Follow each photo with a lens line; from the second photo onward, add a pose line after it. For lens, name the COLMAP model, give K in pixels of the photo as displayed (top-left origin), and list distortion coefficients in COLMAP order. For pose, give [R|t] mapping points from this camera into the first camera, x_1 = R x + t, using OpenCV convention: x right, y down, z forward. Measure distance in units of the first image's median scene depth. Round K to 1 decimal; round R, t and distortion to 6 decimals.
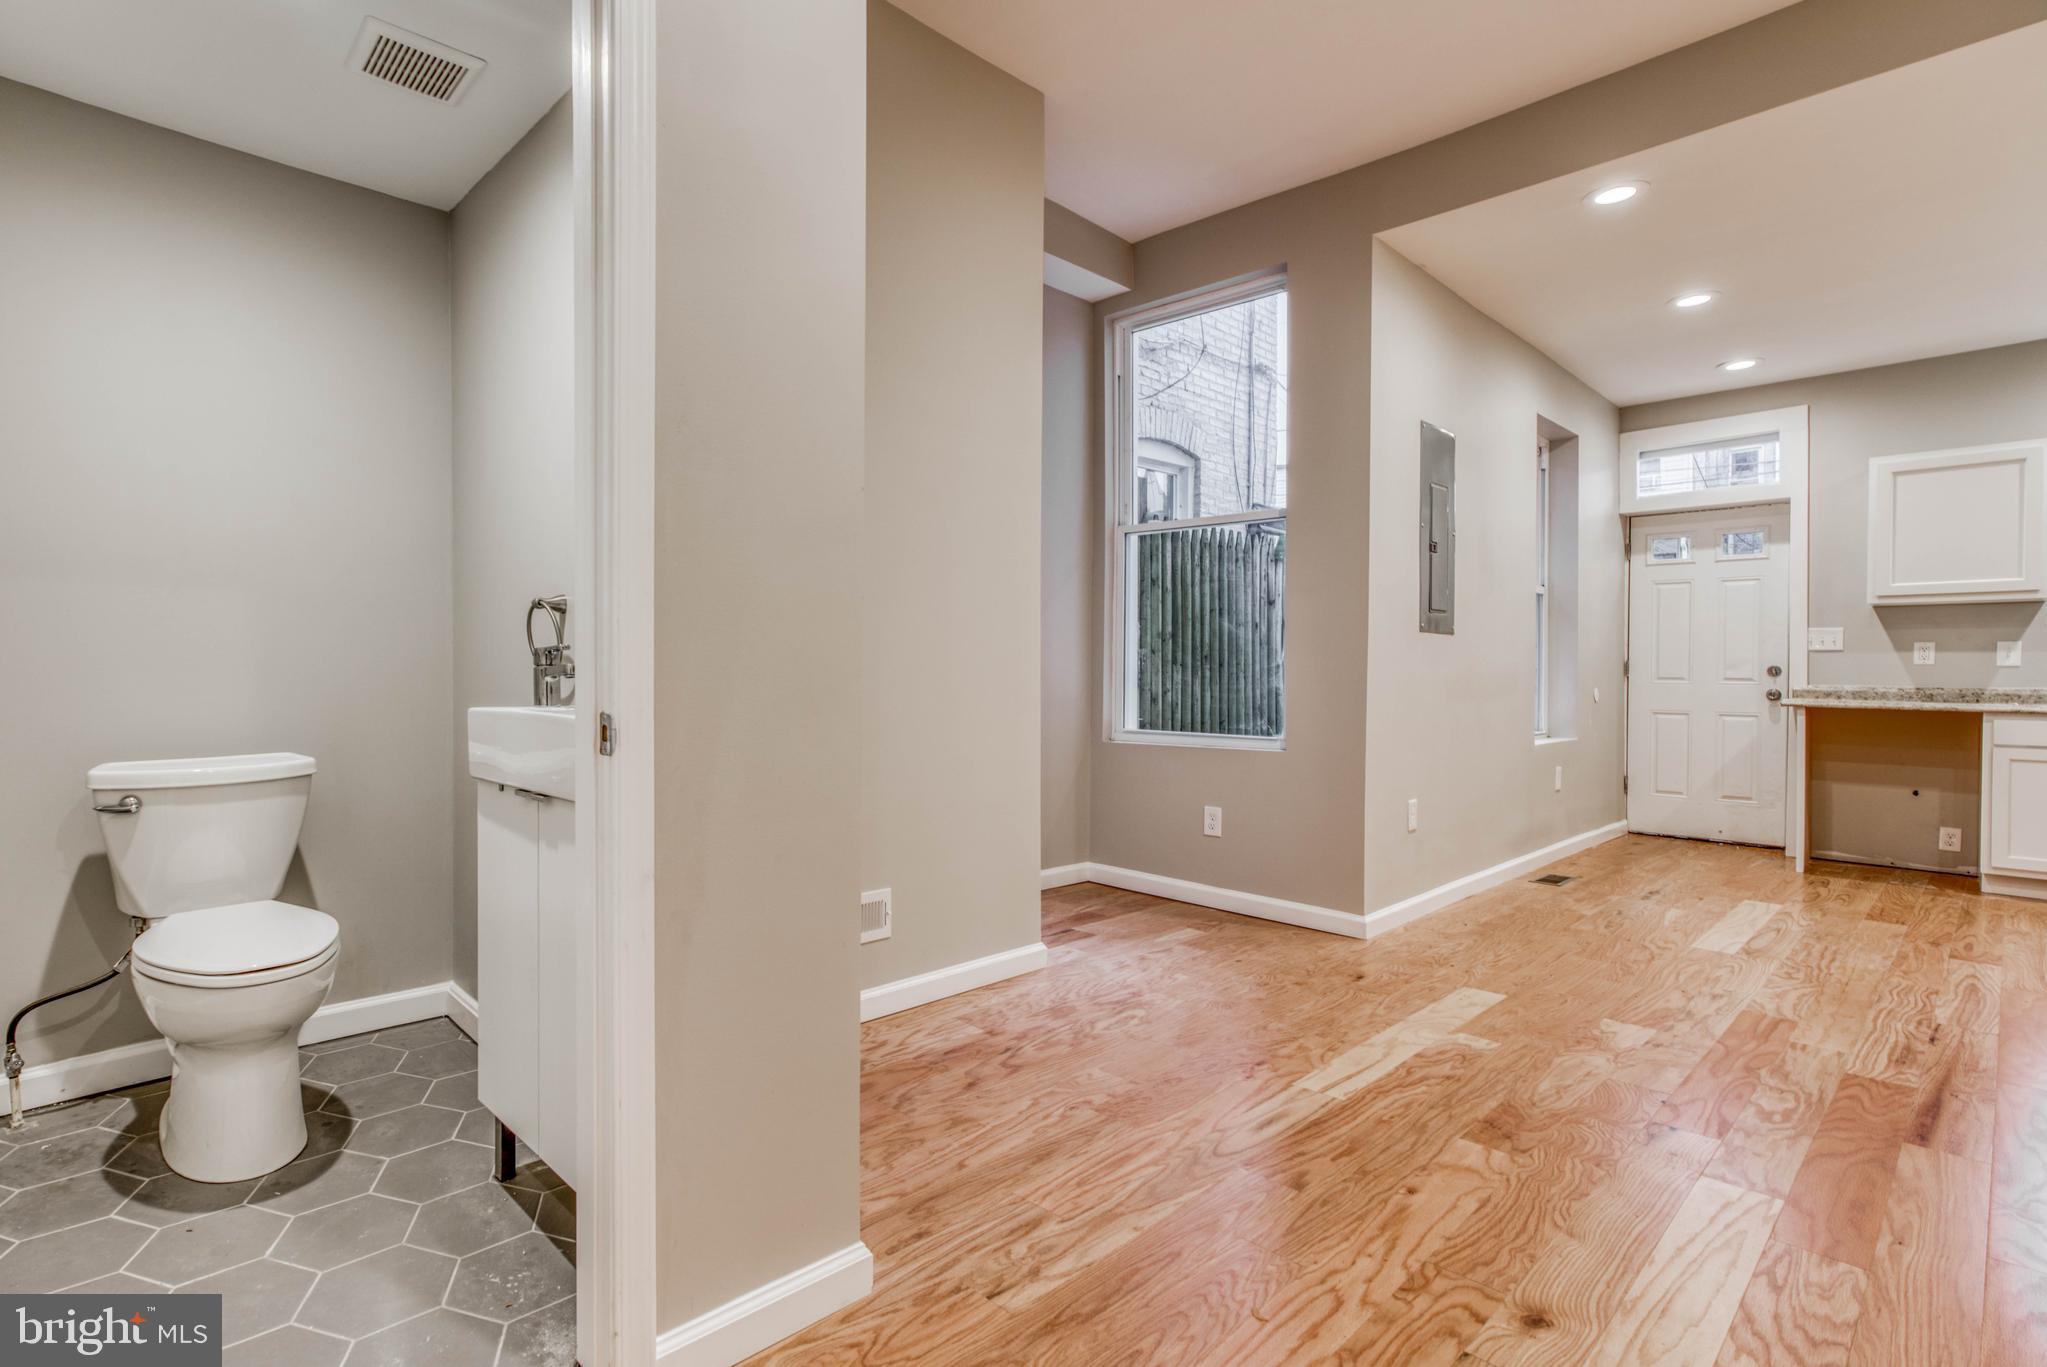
lens RADIAL K [[1000.5, 0, 895.9], [0, 1000.5, 677.1], [0, 0, 1]] dist [-0.001490, 0.010801]
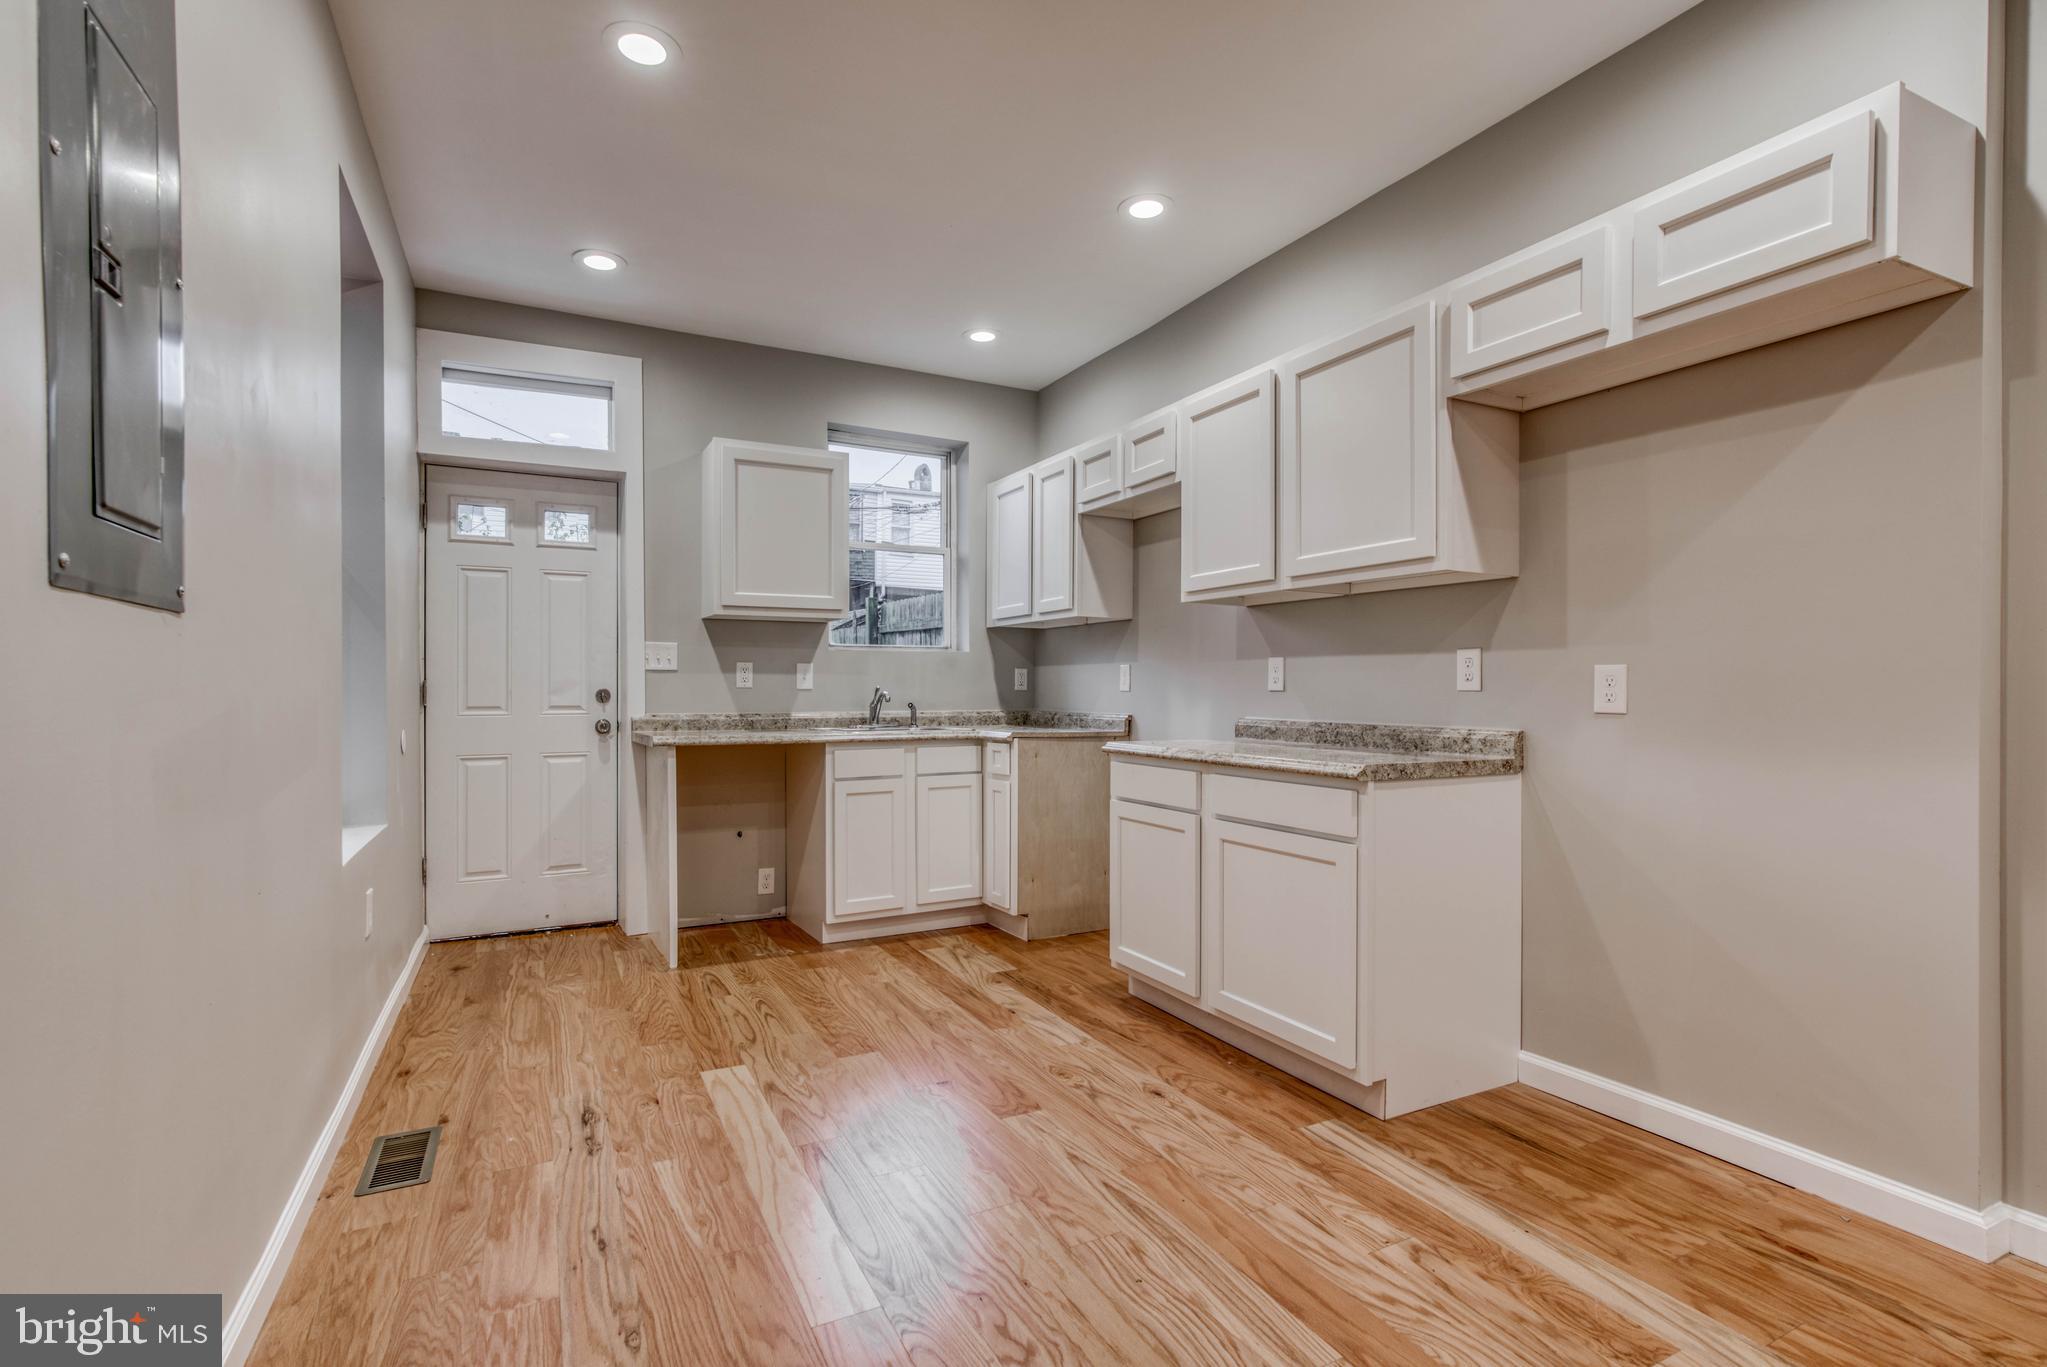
lens RADIAL K [[939.3, 0, 1002.5], [0, 939.3, 680.8], [0, 0, 1]] dist [-0.027537, 0.020876]
pose [[0.265030, -0.003154, 0.964235, 0.340239], [0.009625, 0.999953, 0.000626, -0.019585], [-0.964192, 0.009115, 0.265048, 0.667192]]
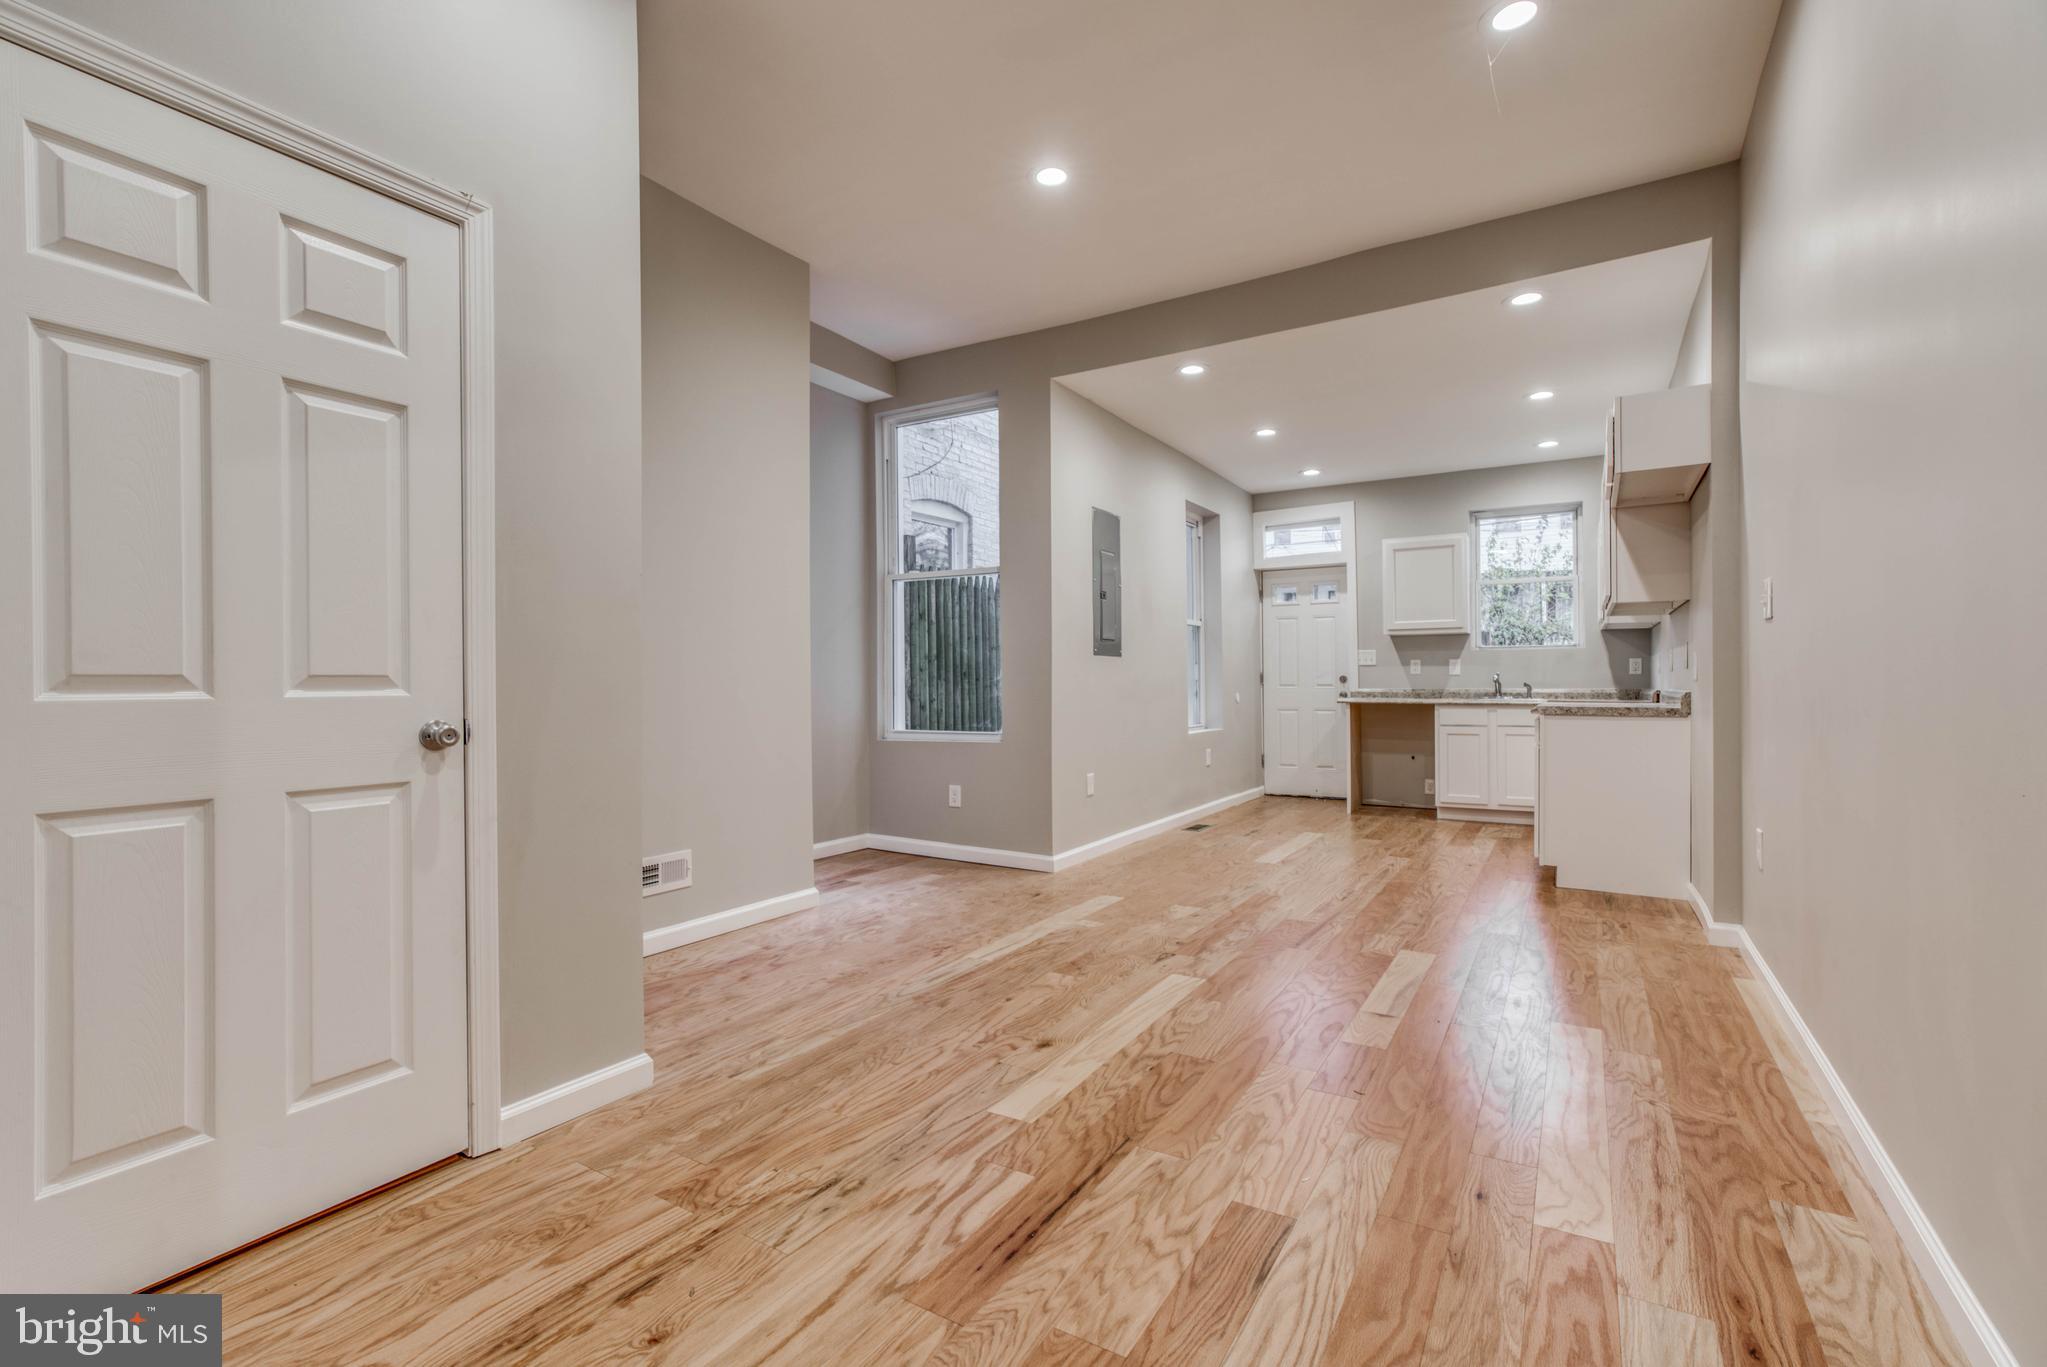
lens RADIAL K [[915.3, 0, 1004.0], [0, 915.3, 677.6], [0, 0, 1]] dist [-0.020524, 0.016613]
pose [[0.962801, -0.011101, 0.269985, 0.046841], [0.014961, 0.999813, -0.012244, 0.000686], [-0.269798, 0.015828, 0.962787, -0.196308]]
